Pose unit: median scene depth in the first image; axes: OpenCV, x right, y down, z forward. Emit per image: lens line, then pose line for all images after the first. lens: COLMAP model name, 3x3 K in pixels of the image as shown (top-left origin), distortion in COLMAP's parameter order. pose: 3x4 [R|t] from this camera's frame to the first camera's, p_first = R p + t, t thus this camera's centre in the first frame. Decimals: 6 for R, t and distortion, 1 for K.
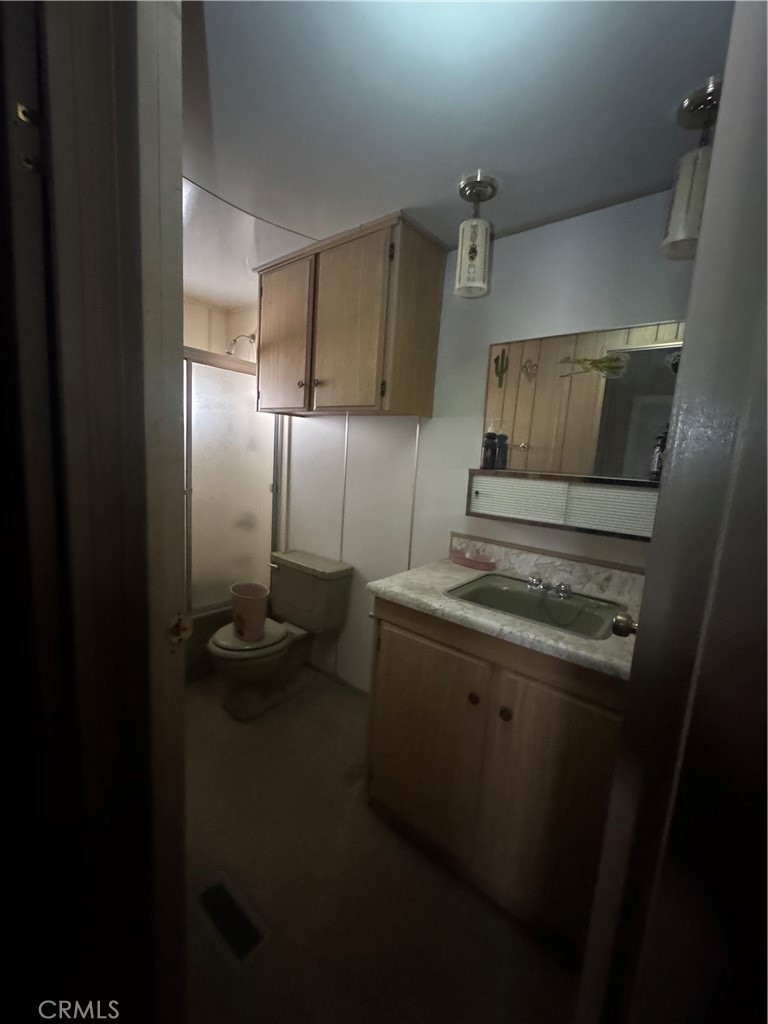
lens RADIAL K [[408.6, 0, 377.3], [0, 408.6, 509.9], [0, 0, 1]] dist [-0.000484, -0.000132]
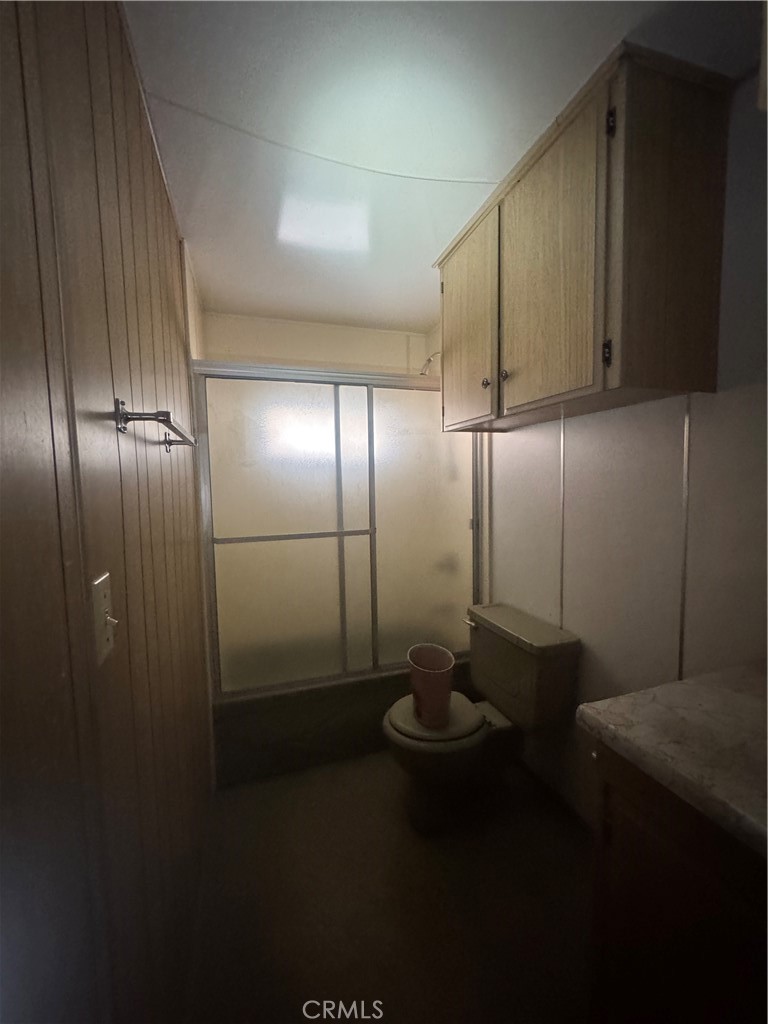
lens RADIAL K [[410.0, 0, 384.0], [0, 410.0, 515.9], [0, 0, 1]] dist [-0.011493, 0.000246]
pose [[0.846195, -0.038328, -0.531493, 0.033750], [0.005752, 0.998009, -0.062811, -0.023419], [0.532842, 0.050093, 0.844731, 0.263174]]
